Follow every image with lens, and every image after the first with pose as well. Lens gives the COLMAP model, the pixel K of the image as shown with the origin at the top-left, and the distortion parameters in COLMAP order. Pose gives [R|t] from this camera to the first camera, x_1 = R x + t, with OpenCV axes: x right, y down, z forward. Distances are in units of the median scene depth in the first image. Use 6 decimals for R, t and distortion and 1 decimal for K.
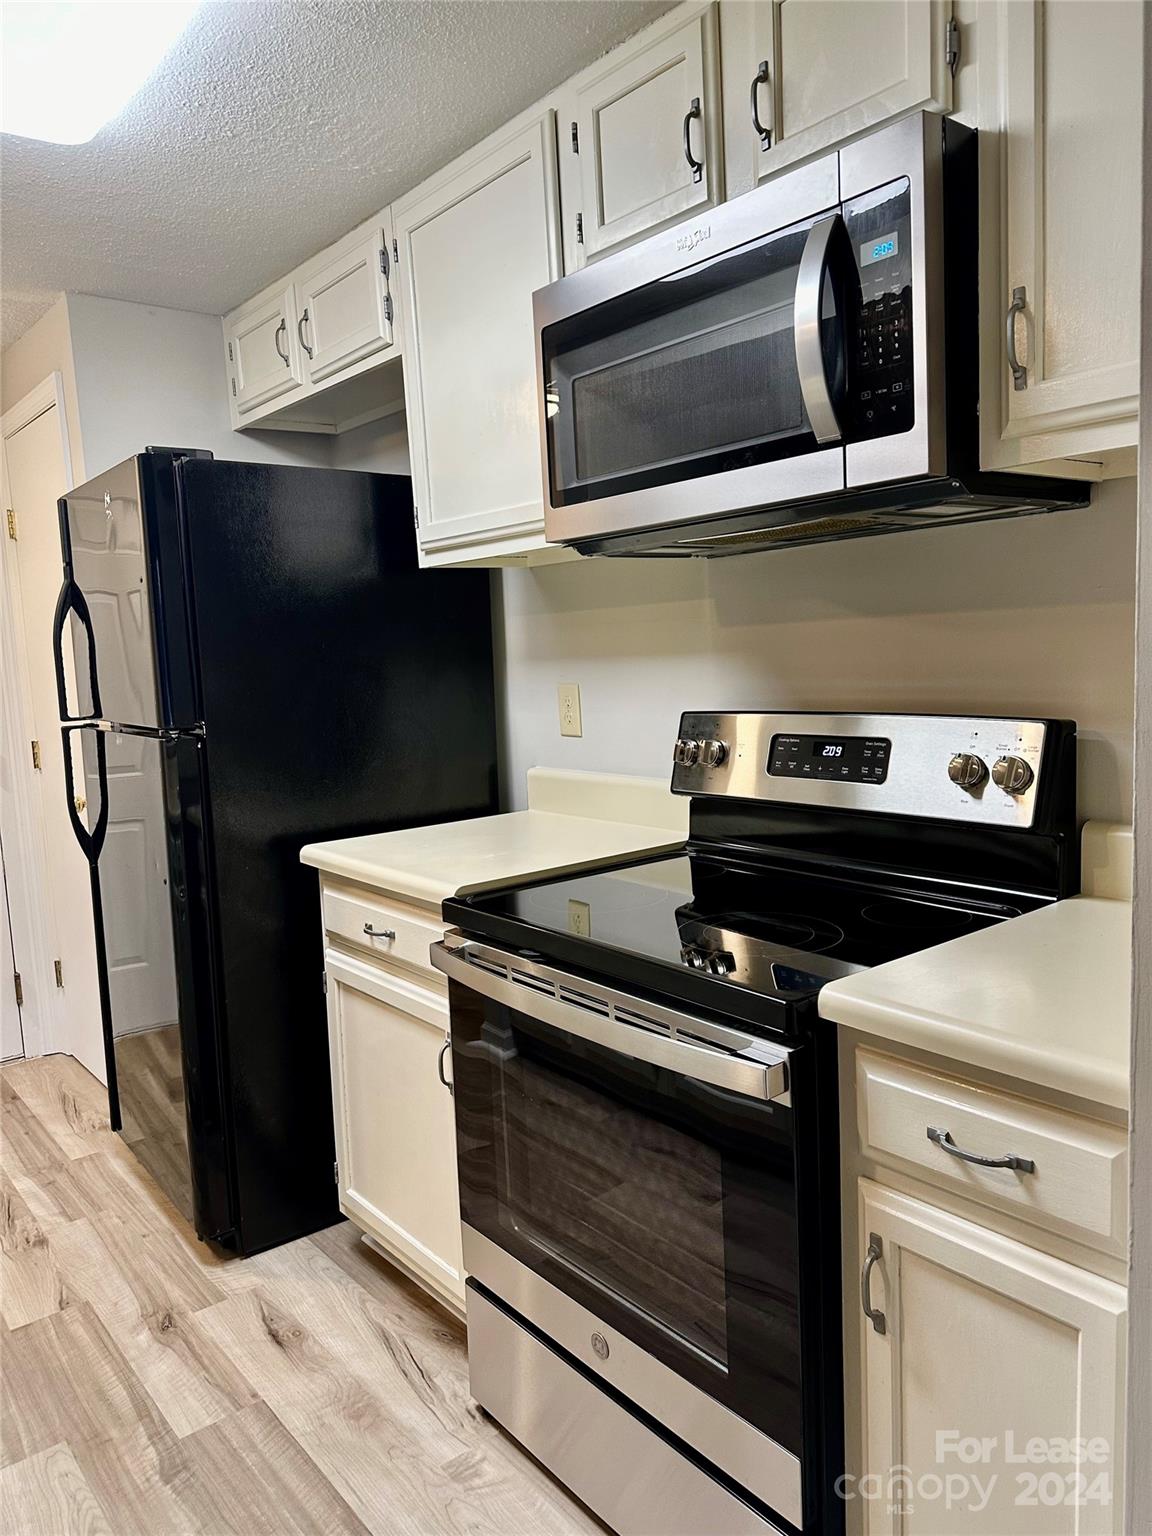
lens RADIAL K [[1123.5, 0, 580.1], [0, 1123.5, 775.8], [0, 0, 1]] dist [0.001787, -0.004240]
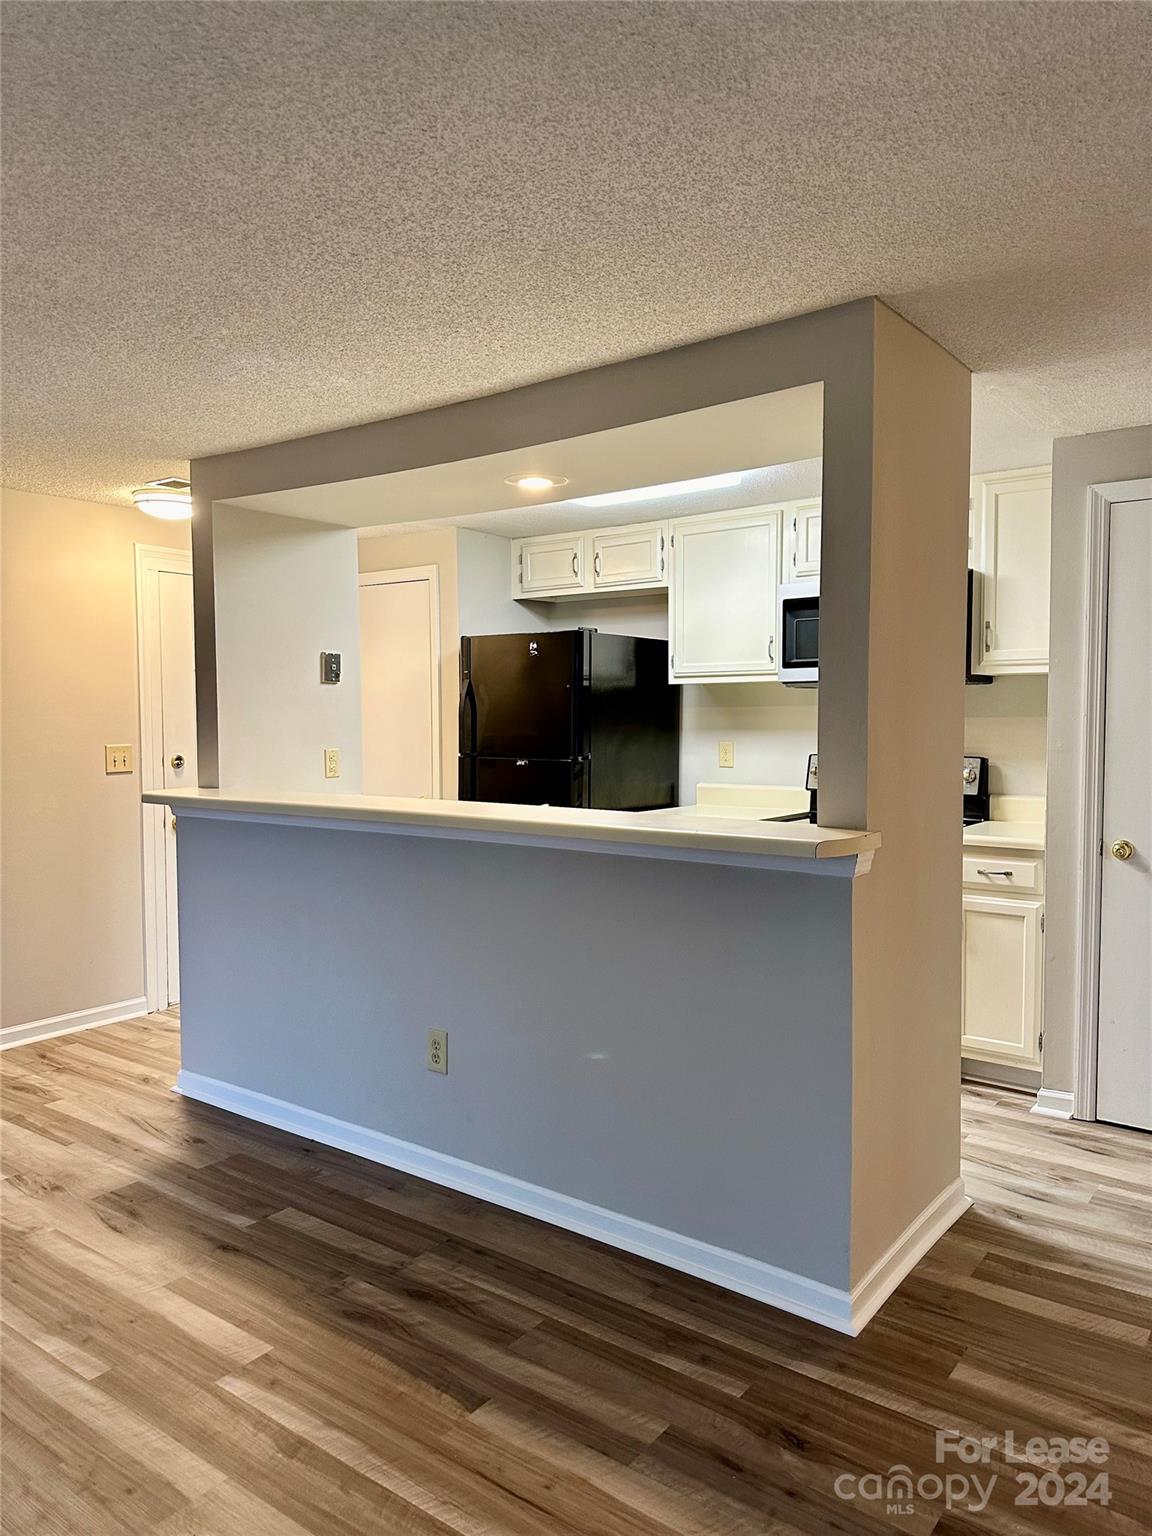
lens RADIAL K [[1089.2, 0, 574.7], [0, 1089.2, 765.4], [0, 0, 1]] dist [0.026291, -0.003498]
pose [[0.969974, 0.034718, 0.240717, -1.045929], [-0.014978, 0.996407, -0.083353, 0.181875], [-0.242746, 0.077245, 0.967010, -1.200864]]
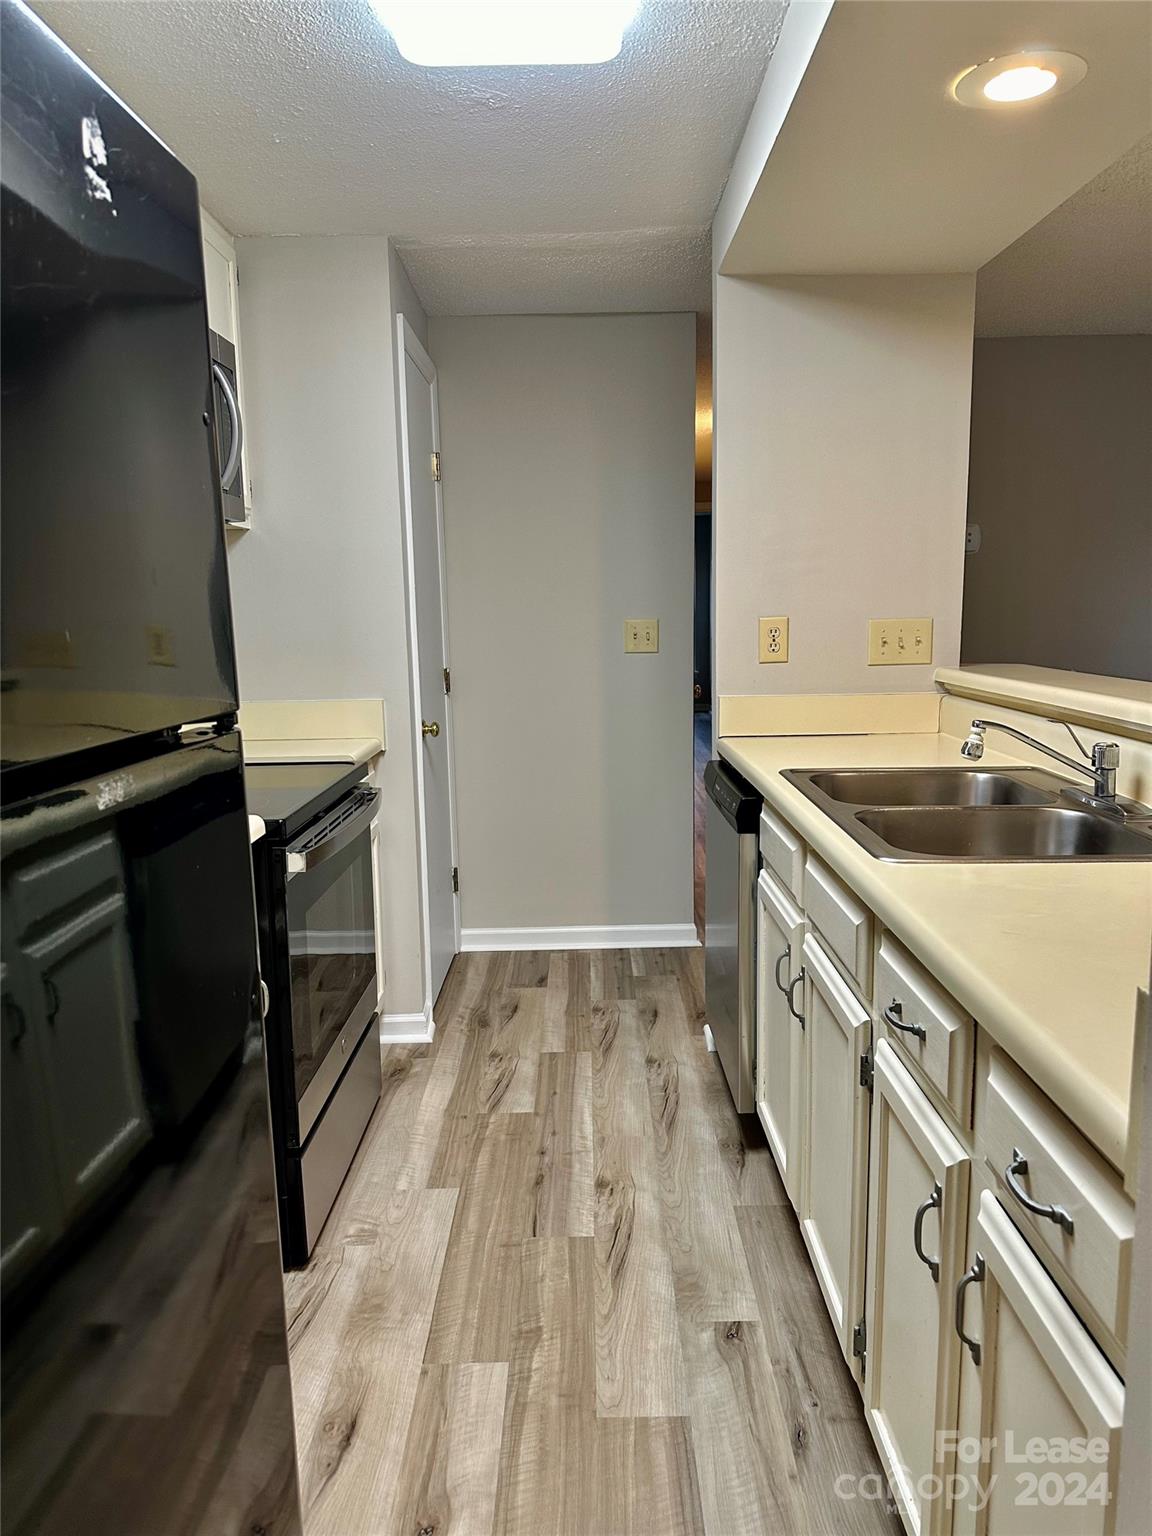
lens RADIAL K [[1089.2, 0, 579.4], [0, 1089.2, 770.7], [0, 0, 1]] dist [0.026291, -0.003498]
pose [[-0.776523, -0.035789, 0.629072, -1.008035], [0.133483, 0.966381, 0.219750, -0.133731], [-0.615788, 0.254611, -0.745640, 1.560157]]
